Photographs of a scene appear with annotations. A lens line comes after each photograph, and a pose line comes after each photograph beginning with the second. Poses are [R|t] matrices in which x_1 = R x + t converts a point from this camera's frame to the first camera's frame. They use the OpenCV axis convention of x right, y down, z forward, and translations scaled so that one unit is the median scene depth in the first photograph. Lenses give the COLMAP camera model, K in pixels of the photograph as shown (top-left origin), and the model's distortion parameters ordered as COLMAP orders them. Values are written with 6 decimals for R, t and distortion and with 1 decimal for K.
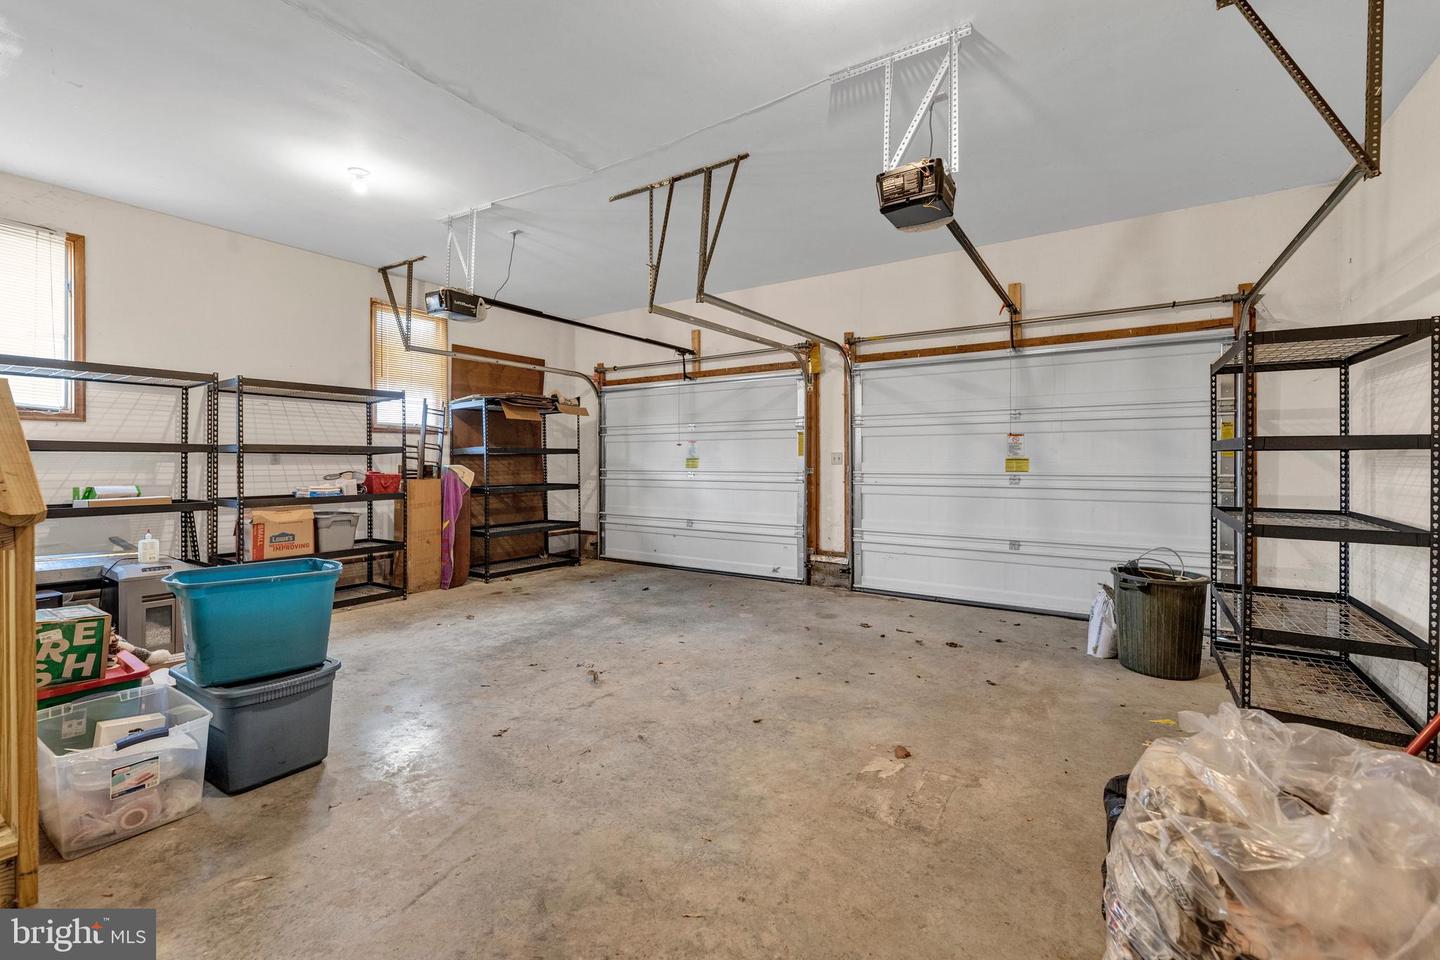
lens RADIAL K [[619.5, 0, 725.7], [0, 619.5, 473.5], [0, 0, 1]] dist [-0.000875, -0.000072]
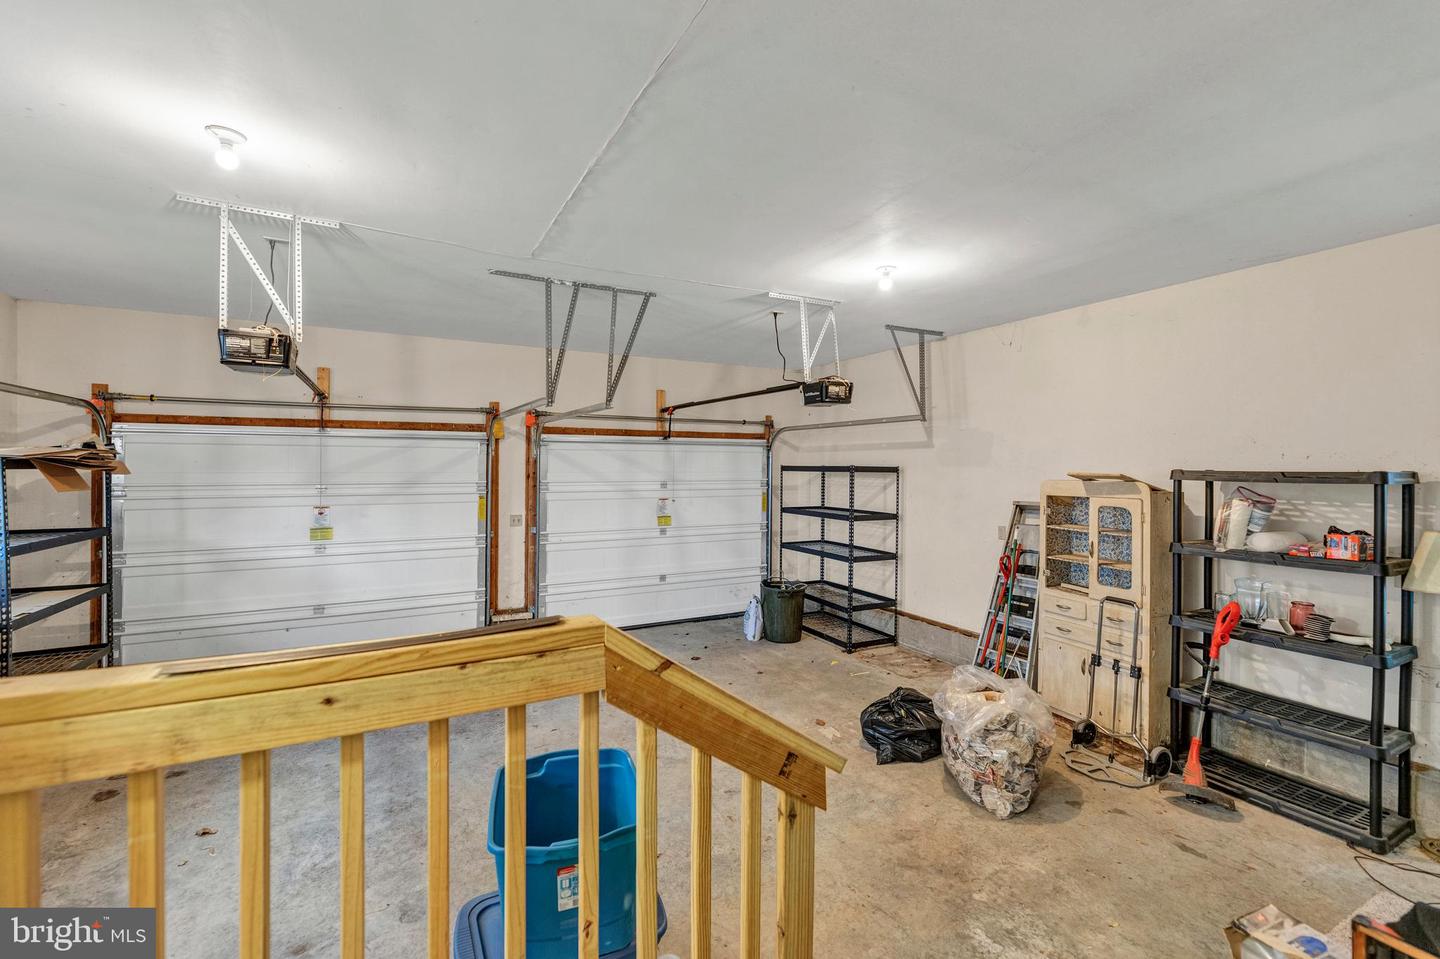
lens RADIAL K [[604.8, 0, 720.0], [0, 604.8, 479.5], [0, 0, 1]] dist [0.000261, -0.000037]
pose [[0.486139, -0.013223, 0.873782, -0.608217], [0.016420, 0.999847, 0.005995, -0.104202], [-0.873727, 0.011433, 0.486281, 0.210837]]
